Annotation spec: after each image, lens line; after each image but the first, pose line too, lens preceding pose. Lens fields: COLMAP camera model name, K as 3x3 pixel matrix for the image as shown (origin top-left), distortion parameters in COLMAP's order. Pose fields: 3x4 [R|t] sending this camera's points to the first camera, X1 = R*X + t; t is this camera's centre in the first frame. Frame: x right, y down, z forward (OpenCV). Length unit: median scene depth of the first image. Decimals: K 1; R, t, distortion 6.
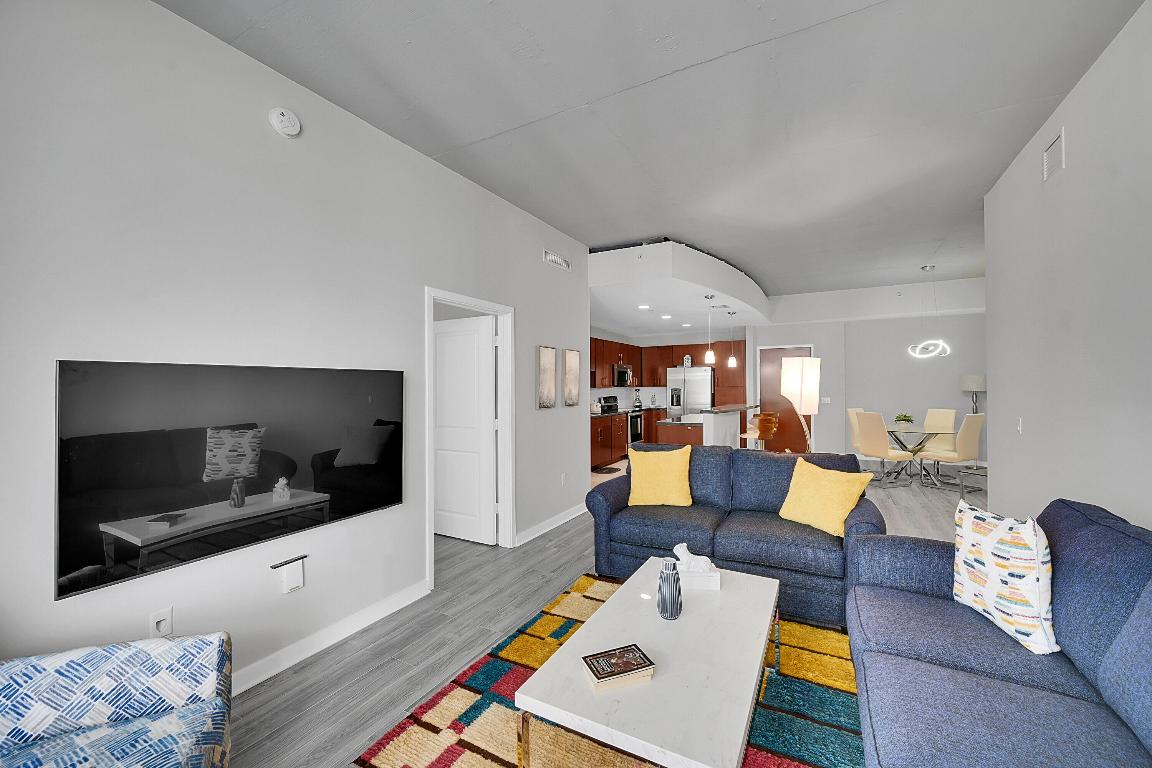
lens RADIAL K [[453.1, 0, 574.2], [0, 453.1, 382.0], [0, 0, 1]] dist [-0.001412, 0.000025]
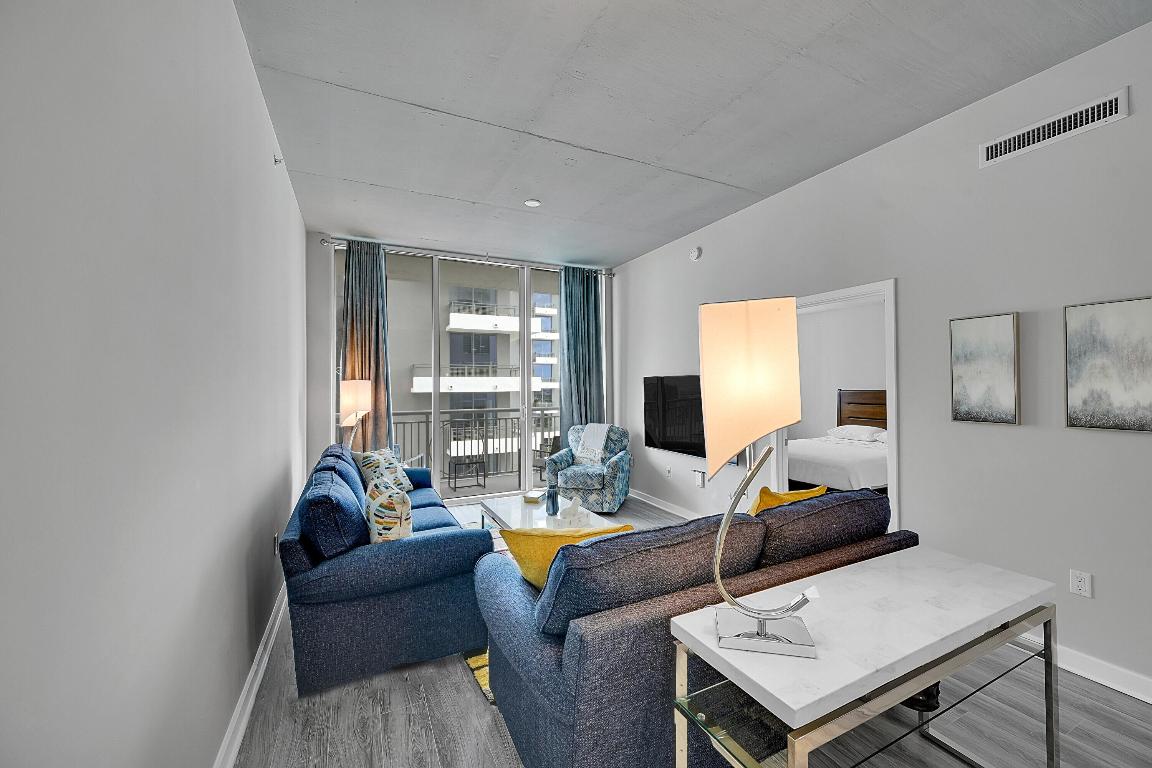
lens RADIAL K [[450.7, 0, 580.3], [0, 450.7, 382.5], [0, 0, 1]] dist [-0.000579, 0.000168]
pose [[-0.568175, 0.005159, -0.822892, 0.689088], [0.016071, 0.999859, -0.004827, 0.003093], [0.822751, -0.015967, -0.568178, 0.924433]]
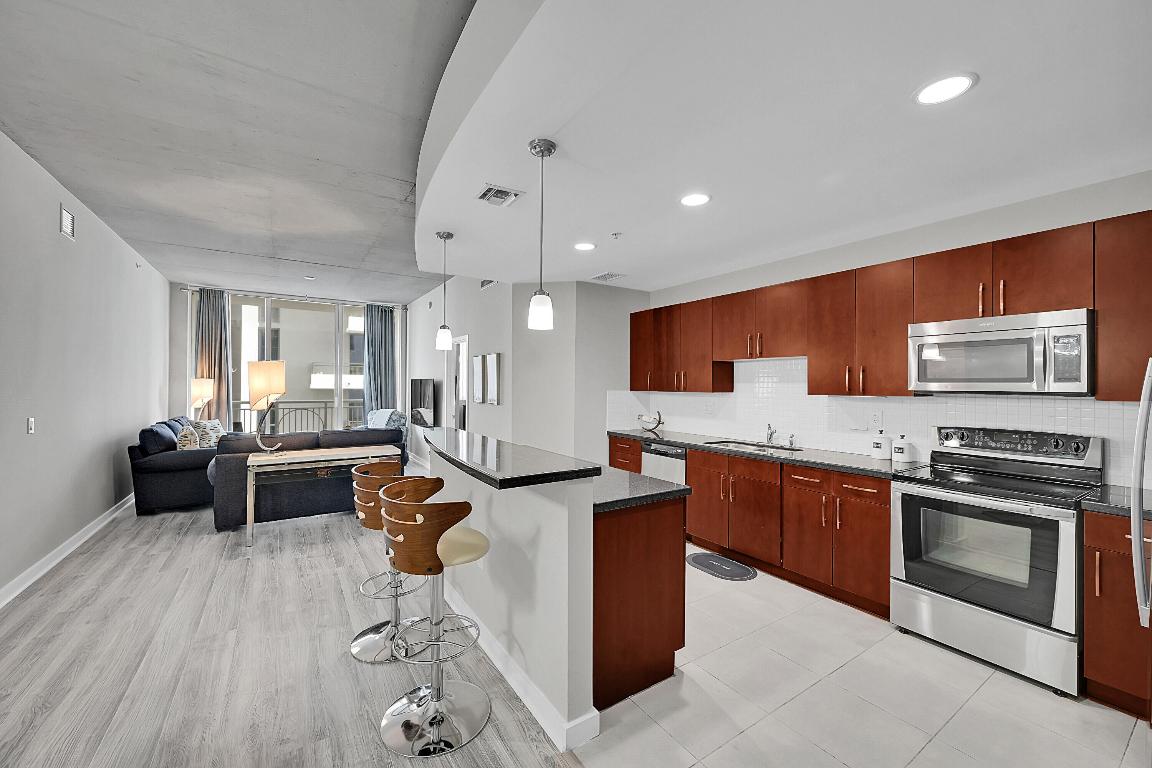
lens RADIAL K [[450.7, 0, 580.3], [0, 450.7, 382.5], [0, 0, 1]] dist [-0.000579, 0.000168]
pose [[-0.459942, -0.001731, -0.887947, 0.949152], [0.000958, 0.999997, -0.002446, 0.005079], [0.887949, -0.001976, -0.459938, 1.874088]]
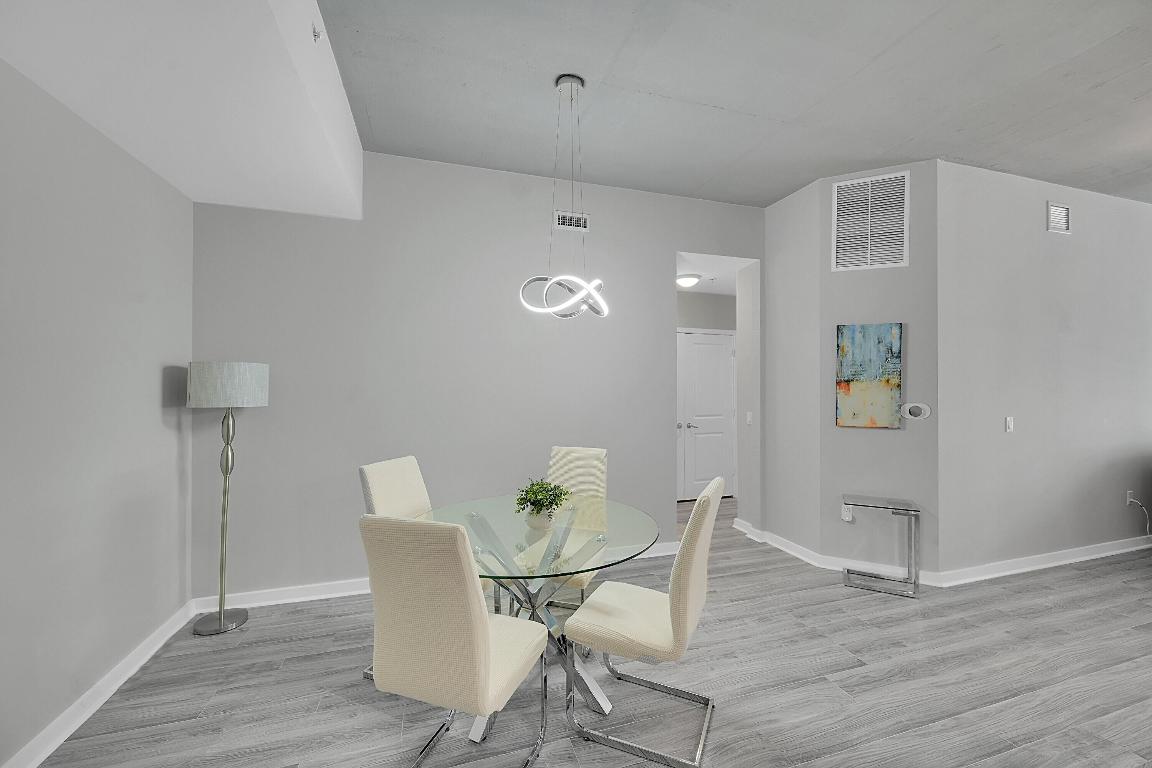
lens RADIAL K [[450.7, 0, 580.3], [0, 450.7, 382.5], [0, 0, 1]] dist [-0.000579, 0.000168]
pose [[-0.729955, 0.007948, 0.683449, 0.719815], [0.001031, 0.999944, -0.010528, 0.007127], [-0.683495, -0.006980, -0.729922, 1.815522]]
